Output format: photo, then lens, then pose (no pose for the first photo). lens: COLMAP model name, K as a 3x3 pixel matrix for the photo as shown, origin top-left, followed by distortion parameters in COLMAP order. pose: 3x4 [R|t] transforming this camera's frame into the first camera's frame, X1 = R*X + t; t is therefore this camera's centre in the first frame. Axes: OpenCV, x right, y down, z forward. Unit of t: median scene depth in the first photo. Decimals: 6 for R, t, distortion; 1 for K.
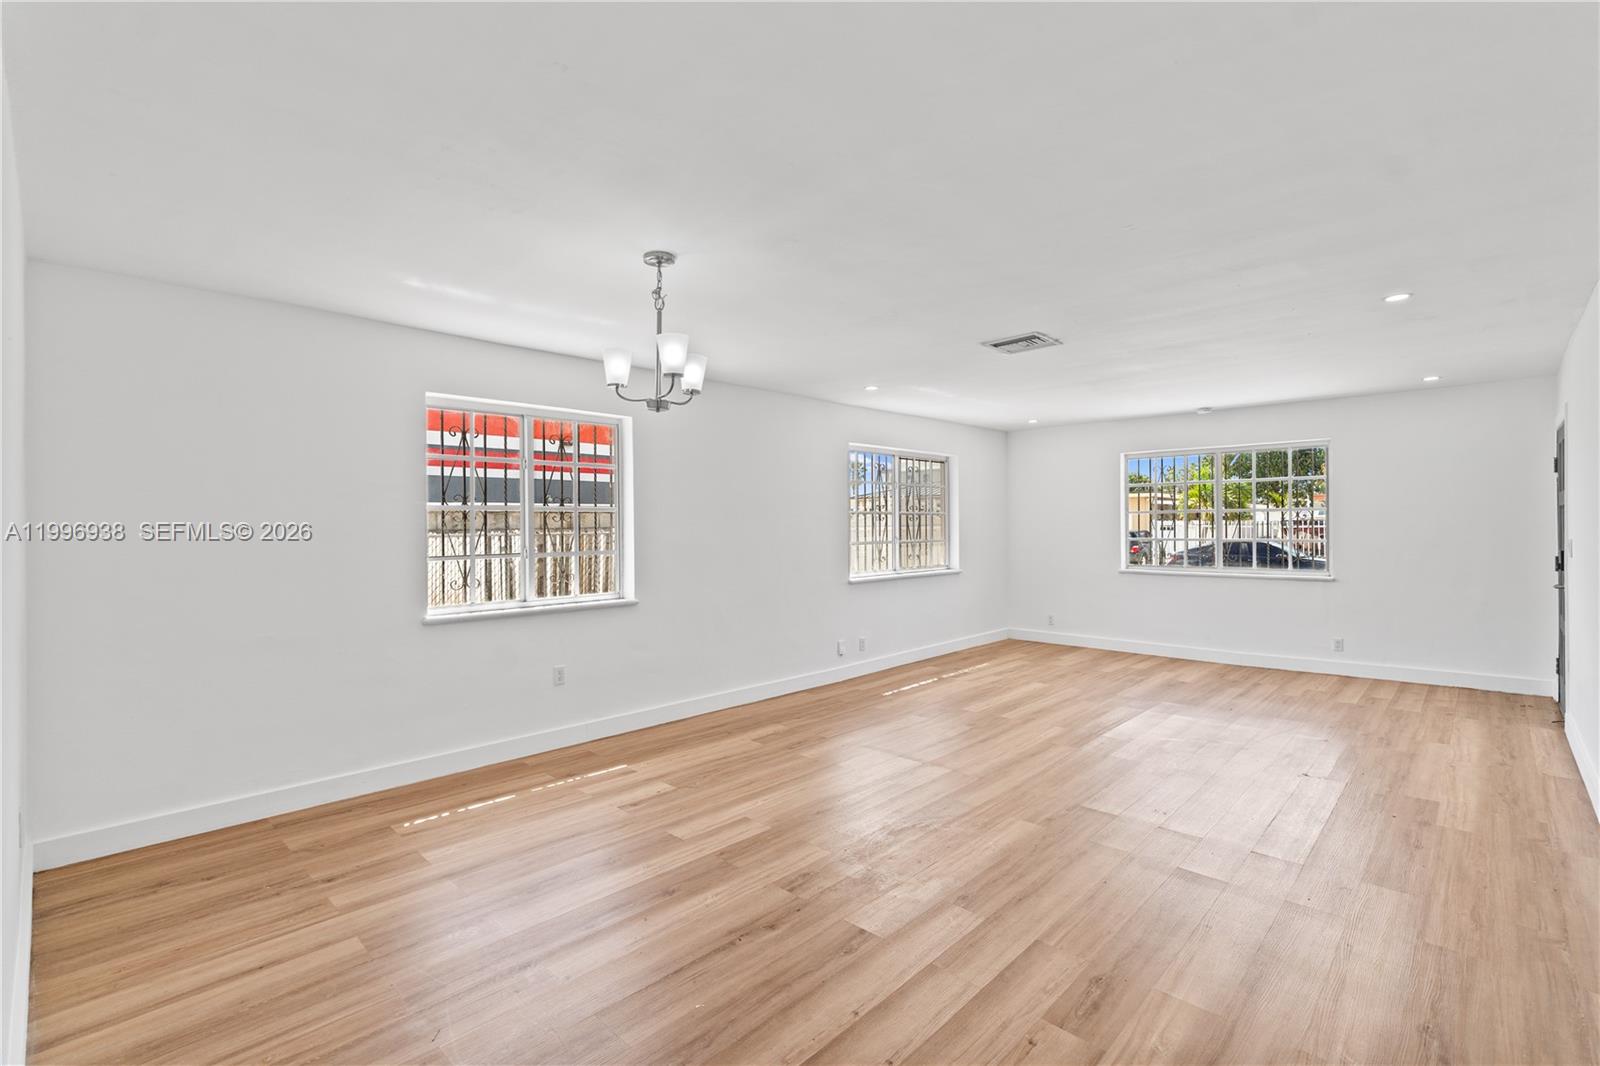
lens RADIAL K [[727.1, 0, 790.5], [0, 727.1, 524.6], [0, 0, 1]] dist [-0.009145, 0.003629]
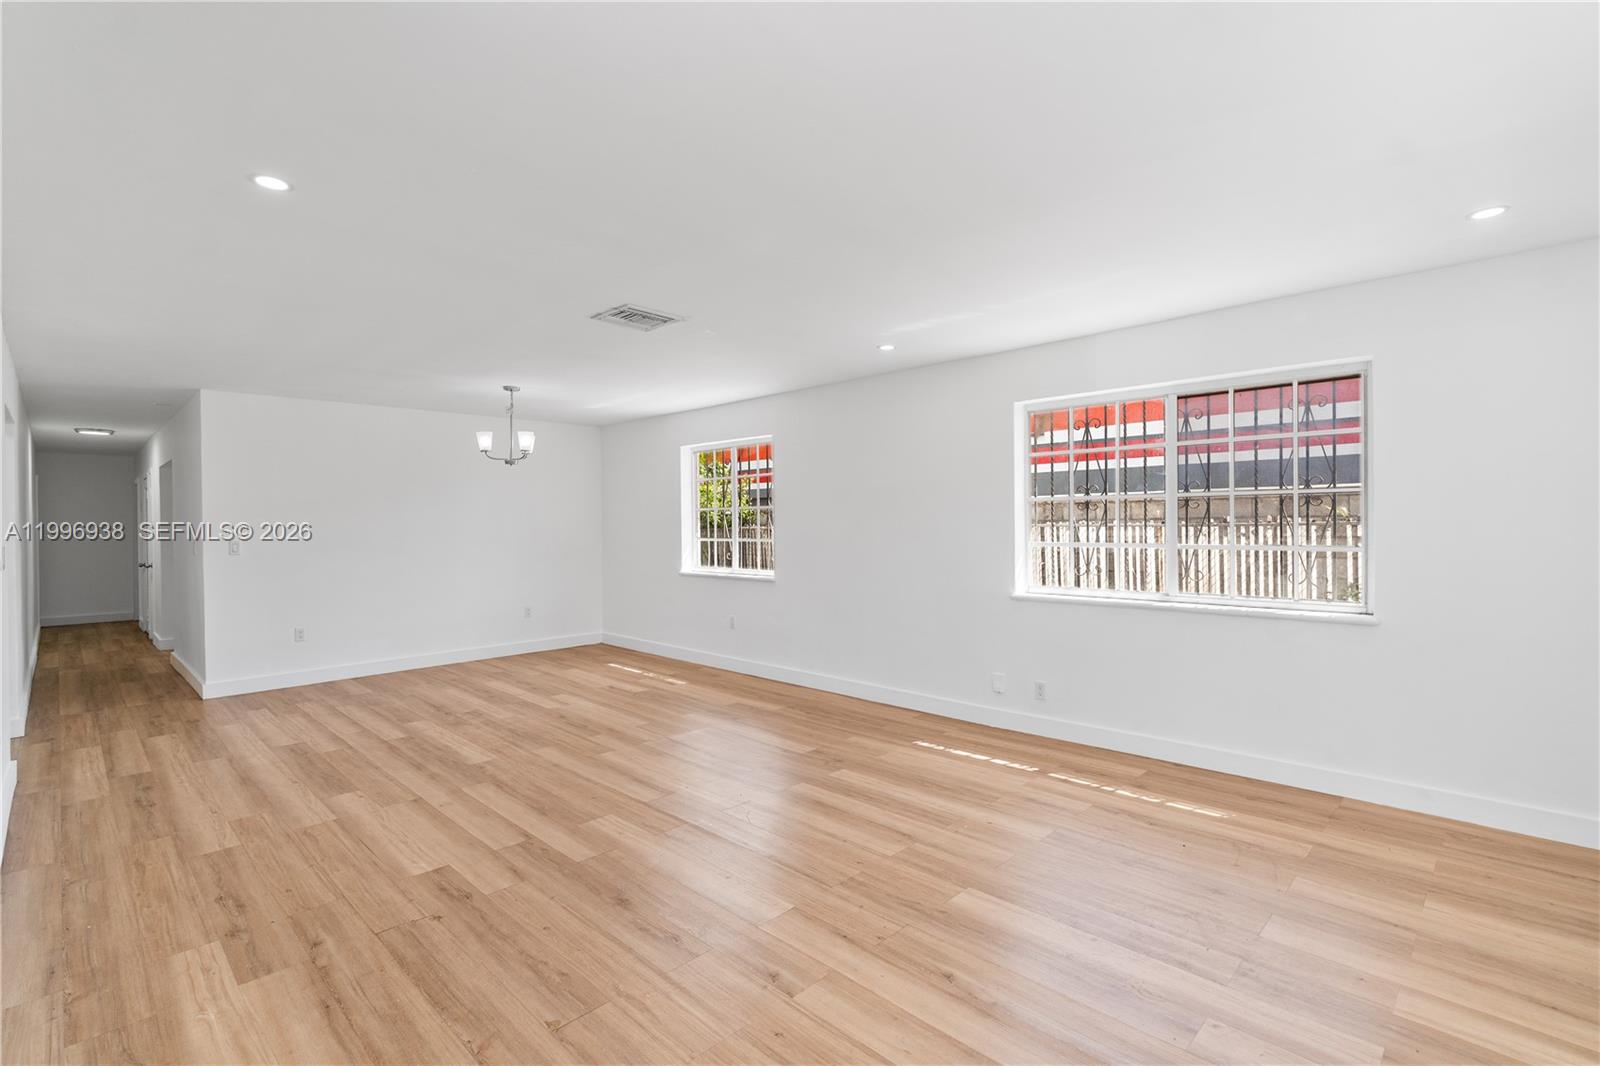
lens RADIAL K [[727.1, 0, 803.4], [0, 727.1, 541.9], [0, 0, 1]] dist [-0.009145, 0.003629]
pose [[-0.000031, 0.033925, -0.999424, 1.031814], [0.010822, 0.999366, 0.033923, -0.003690], [0.999941, -0.010815, -0.000398, 1.022293]]
